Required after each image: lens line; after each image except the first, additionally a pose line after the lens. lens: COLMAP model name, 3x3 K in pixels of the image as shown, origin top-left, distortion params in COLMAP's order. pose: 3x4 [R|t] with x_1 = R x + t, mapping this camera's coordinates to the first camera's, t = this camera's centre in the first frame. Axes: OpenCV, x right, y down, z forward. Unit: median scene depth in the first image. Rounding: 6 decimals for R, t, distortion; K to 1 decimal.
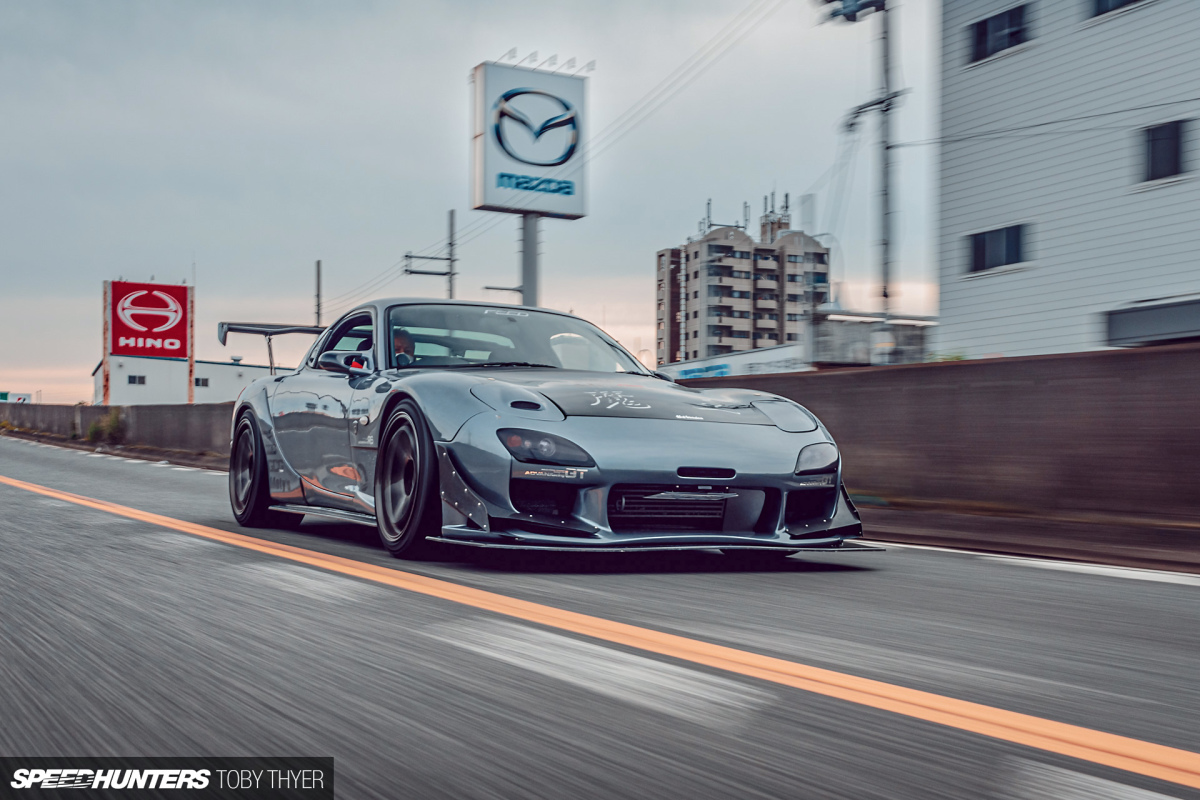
lens RADIAL K [[1531.7, 0, 600.0], [0, 1531.7, 400.0], [0, 0, 1]] dist [0.012420, 0.004235]
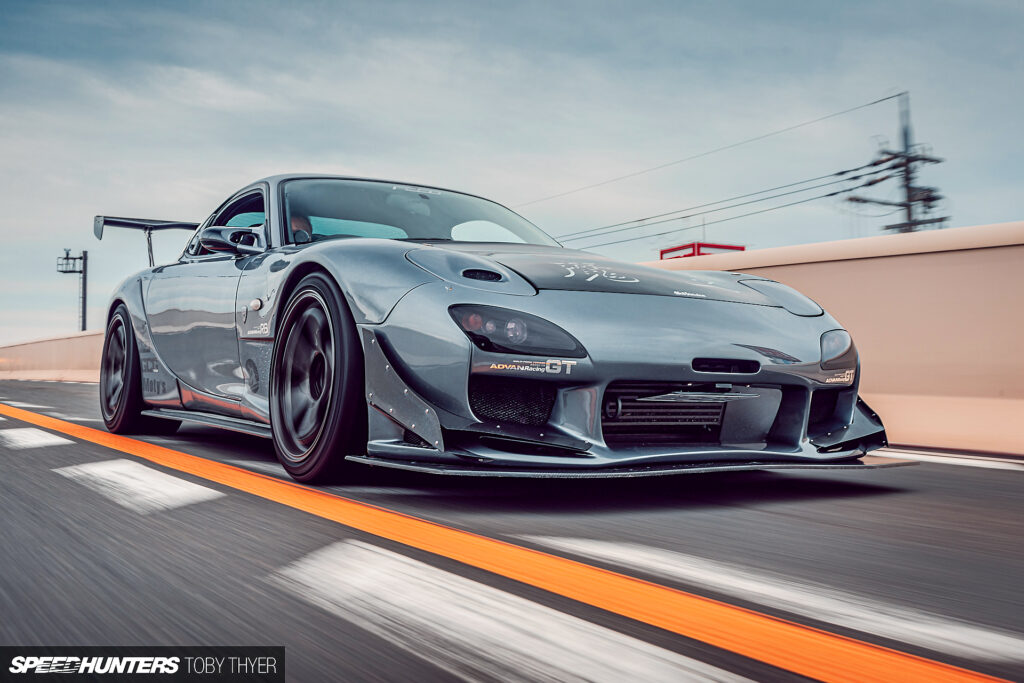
lens RADIAL K [[1110.3, 0, 512.9], [0, 1110.3, 279.3], [0, 0, 1]] dist [-0.001824, -0.001477]
pose [[0.996140, 0.003038, 0.087725, -0.077885], [0.000649, 0.999119, -0.041969, 0.026944], [-0.087775, 0.041864, 0.995260, 0.450724]]
